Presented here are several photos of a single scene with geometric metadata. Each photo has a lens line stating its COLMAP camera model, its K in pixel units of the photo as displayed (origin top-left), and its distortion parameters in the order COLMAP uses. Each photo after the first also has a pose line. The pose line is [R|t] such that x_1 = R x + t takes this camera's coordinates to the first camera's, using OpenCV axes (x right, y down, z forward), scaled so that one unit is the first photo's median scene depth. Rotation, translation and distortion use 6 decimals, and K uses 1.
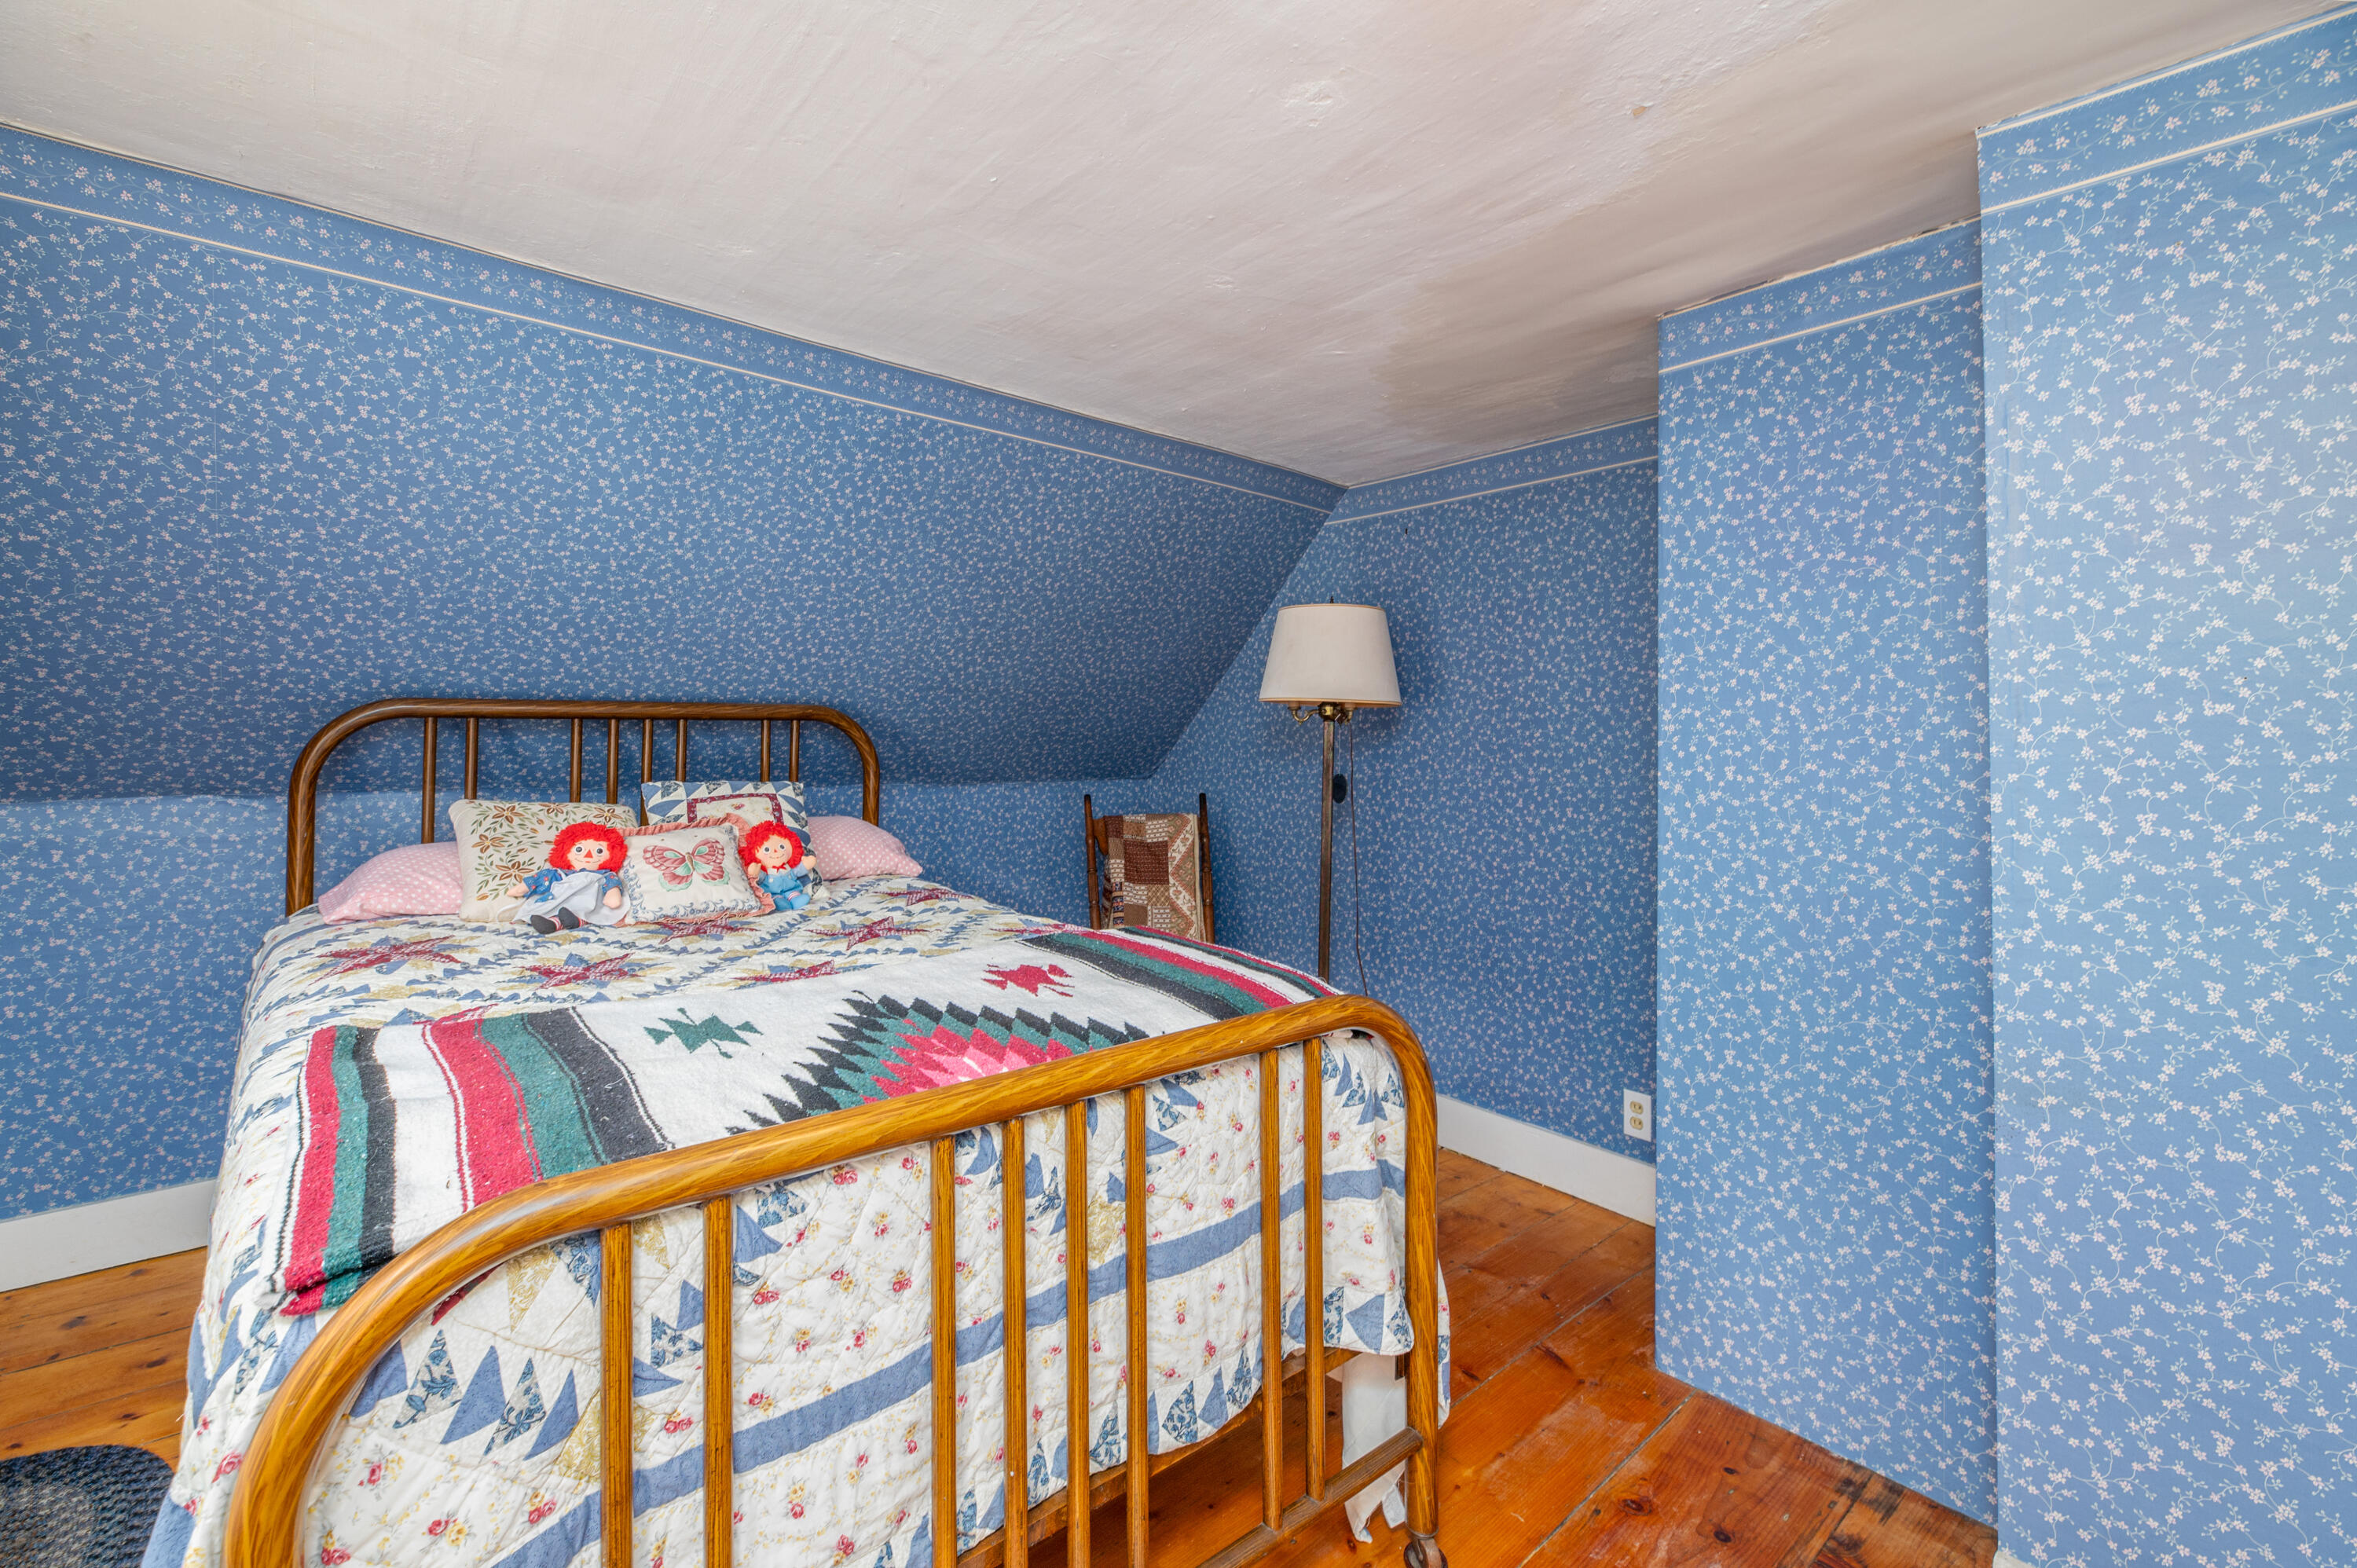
lens RADIAL K [[1012.4, 0, 1172.6], [0, 1012.4, 703.2], [0, 0, 1]] dist [-0.001163, -0.005305]
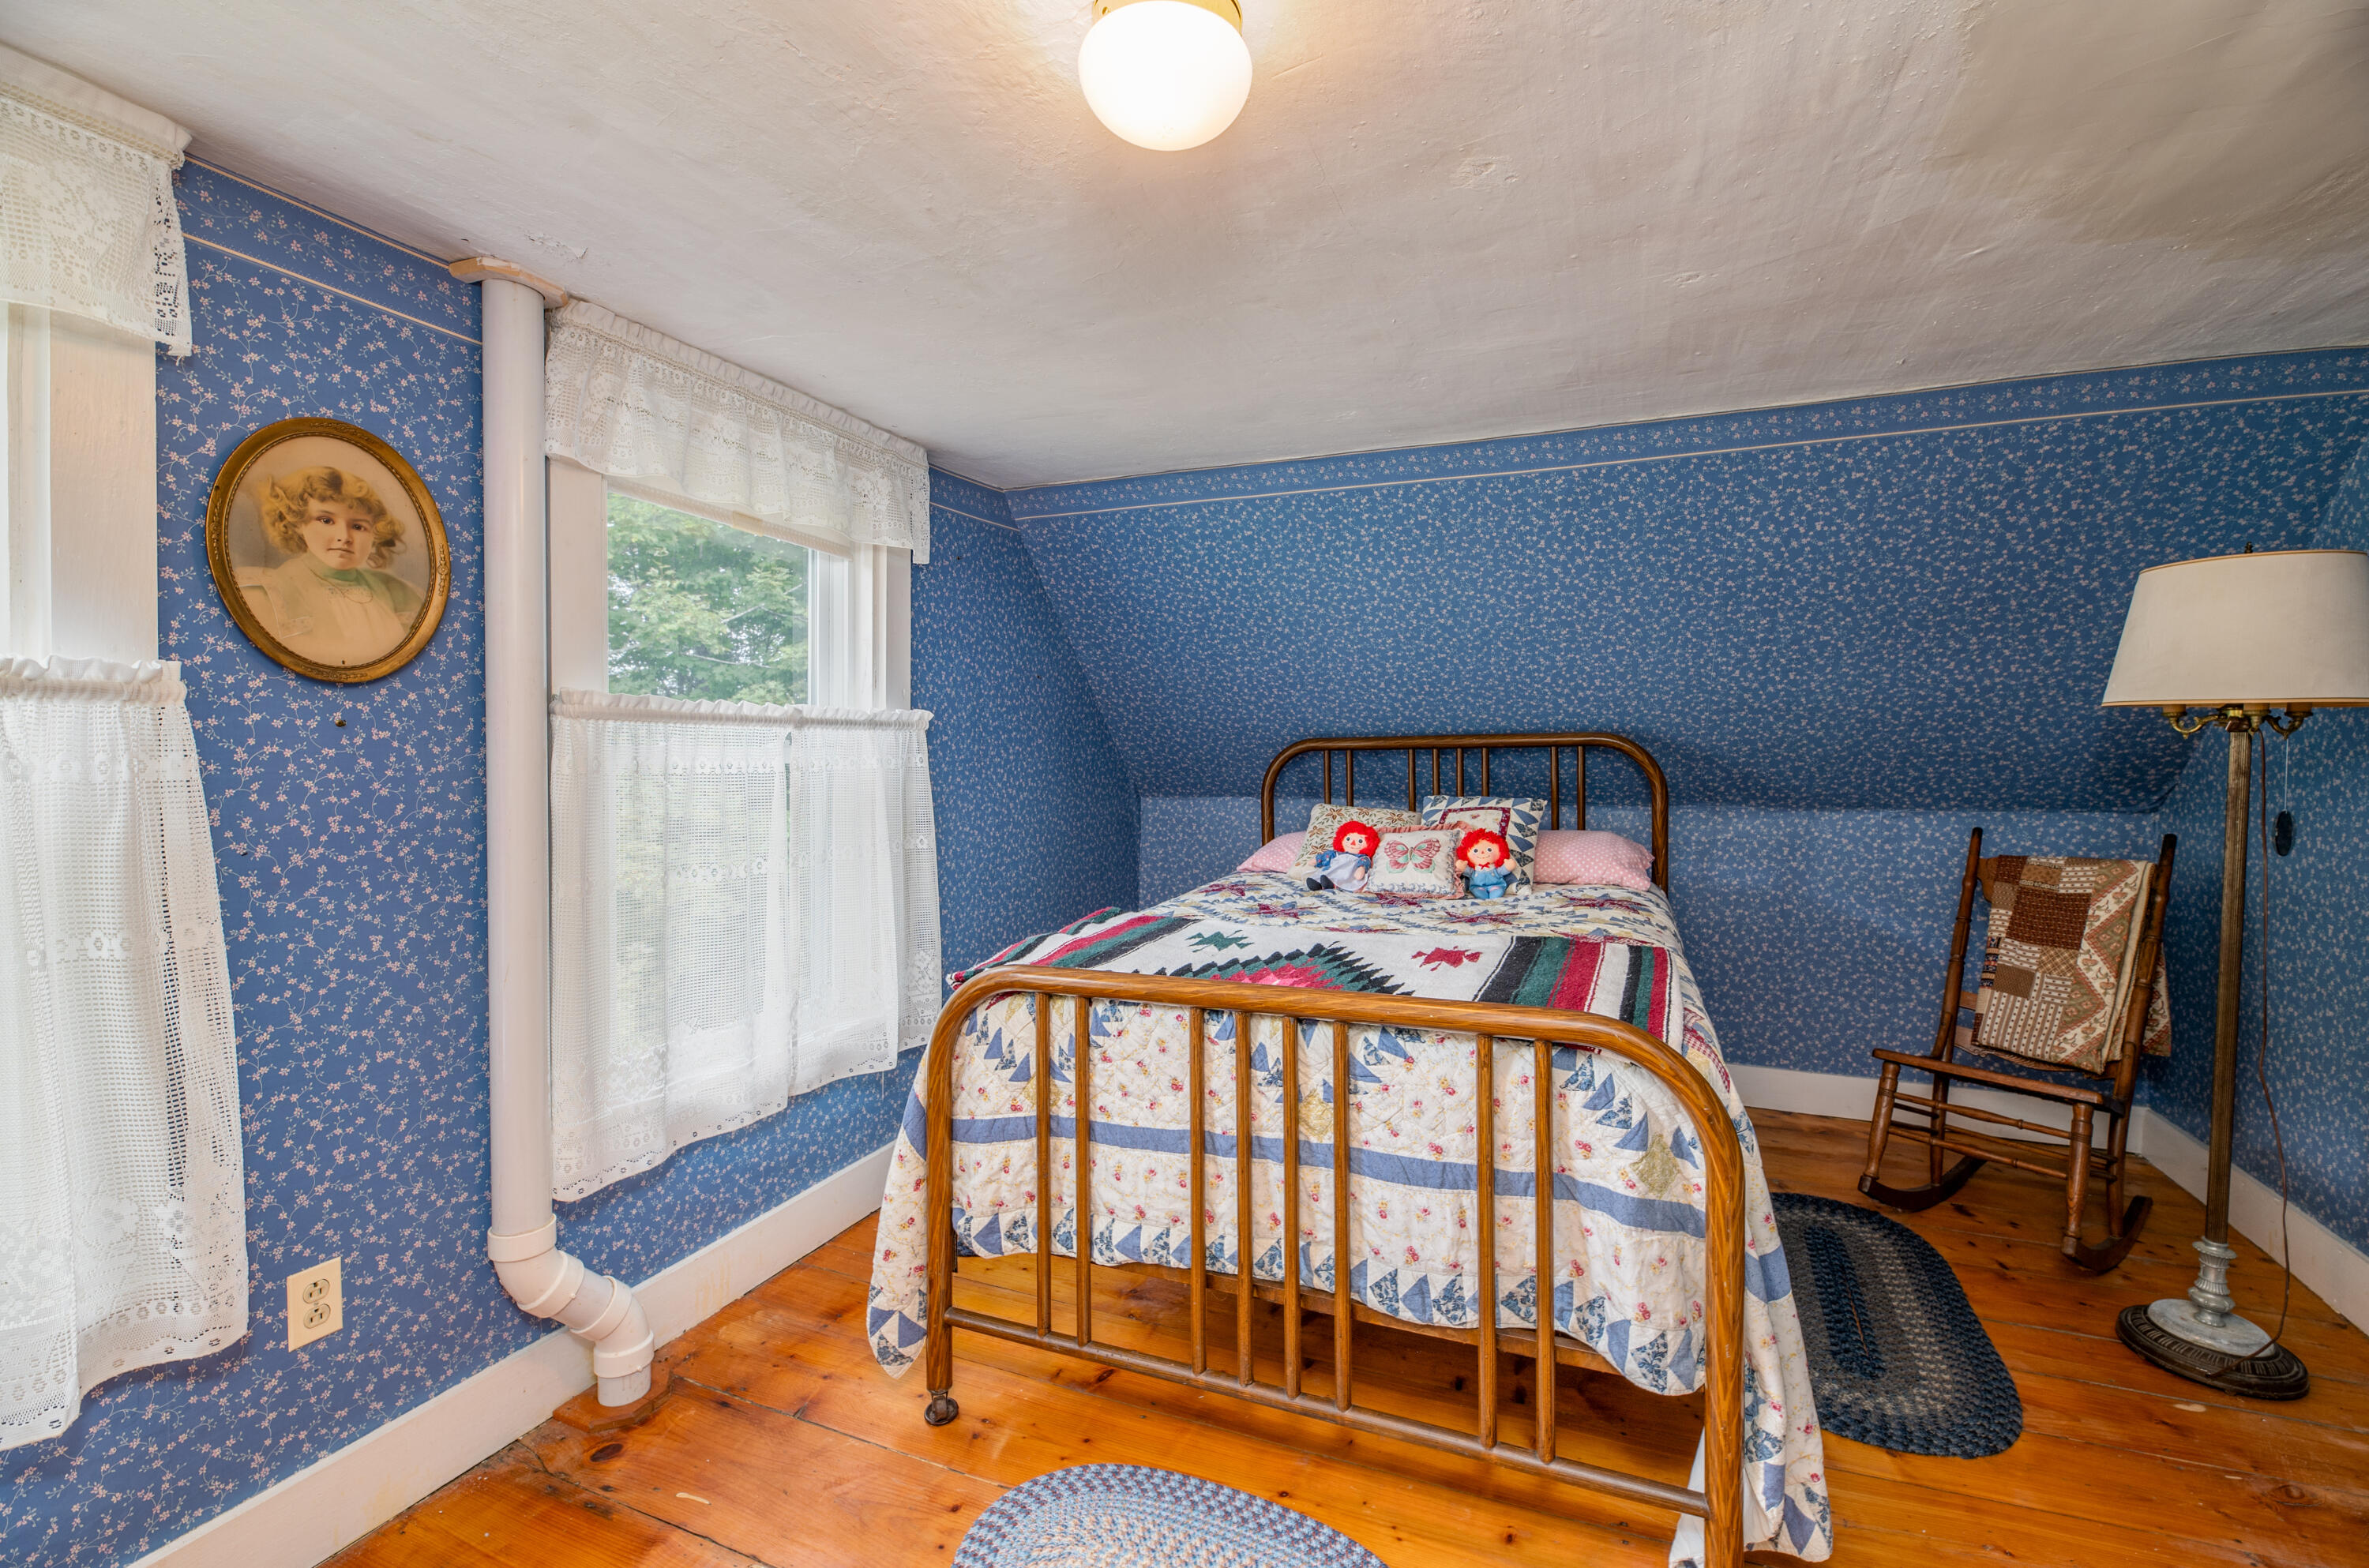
lens RADIAL K [[974.9, 0, 1193.2], [0, 974.9, 771.4], [0, 0, 1]] dist [-0.001354, -0.004410]
pose [[0.476548, 0.001764, -0.879147, 0.826378], [0.037796, 0.999032, 0.022492, 0.007929], [0.878335, -0.043947, 0.476021, 0.189283]]
